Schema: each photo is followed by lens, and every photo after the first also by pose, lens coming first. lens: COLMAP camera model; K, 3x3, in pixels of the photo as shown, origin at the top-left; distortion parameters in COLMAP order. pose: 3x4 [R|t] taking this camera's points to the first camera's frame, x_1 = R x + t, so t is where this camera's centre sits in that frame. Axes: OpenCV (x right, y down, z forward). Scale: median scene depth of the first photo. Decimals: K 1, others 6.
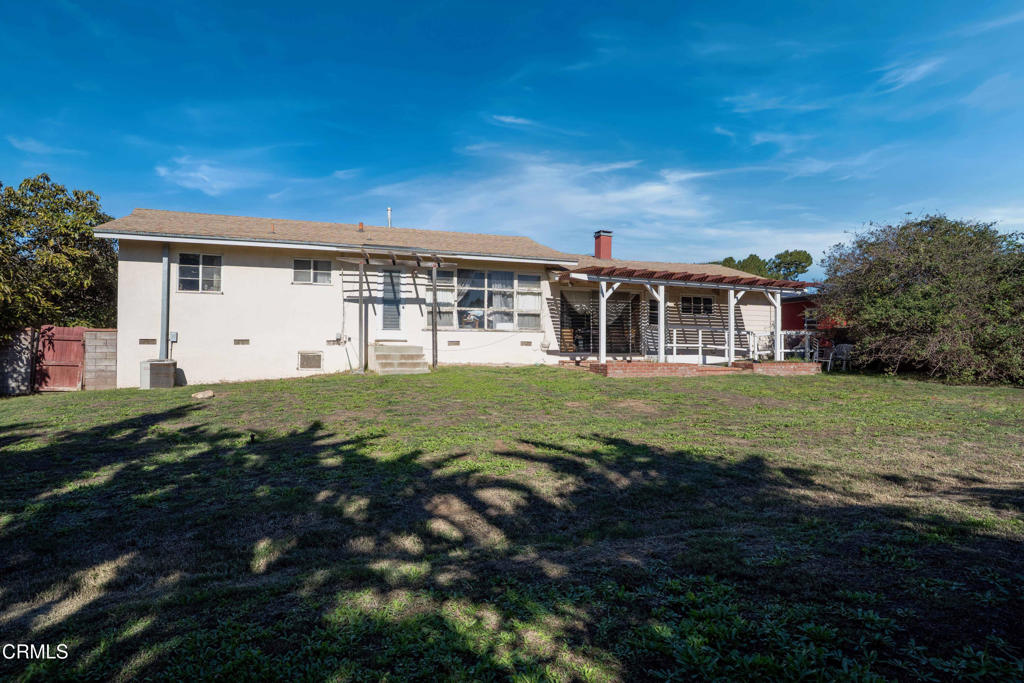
lens RADIAL K [[553.1, 0, 511.6], [0, 553.1, 343.1], [0, 0, 1]] dist [-0.022745, 0.000806]
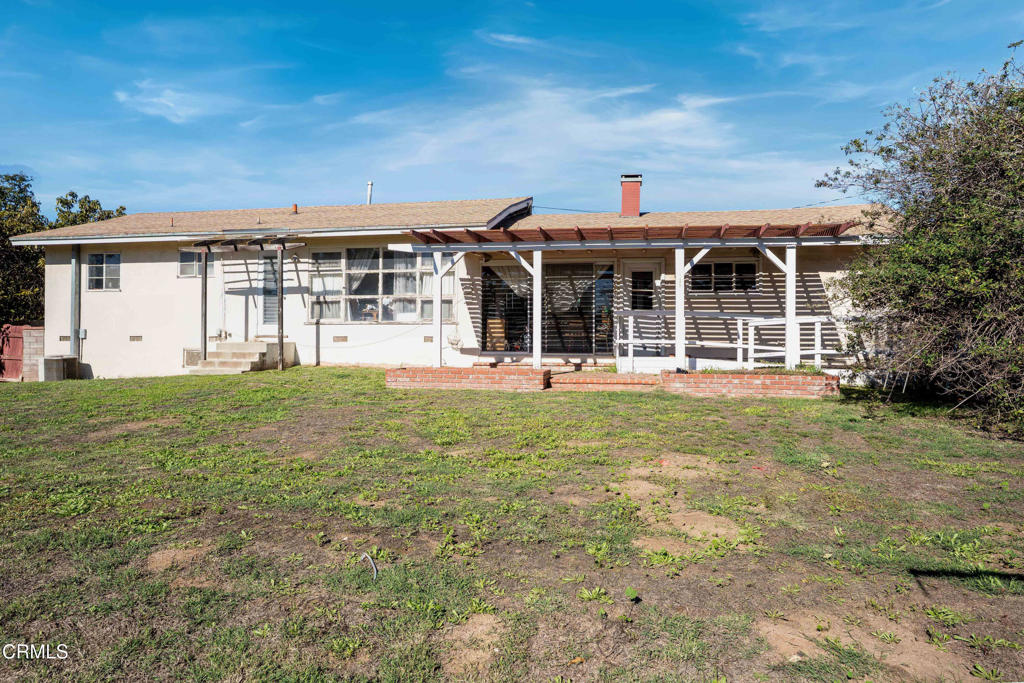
lens RADIAL K [[663.7, 0, 512.0], [0, 663.7, 338.9], [0, 0, 1]] dist [0.001291, 0.002225]
pose [[0.849119, -0.003413, -0.528191, 0.644379], [0.002053, 0.999993, -0.003161, 0.003593], [0.528198, 0.001600, 0.849120, 0.296923]]
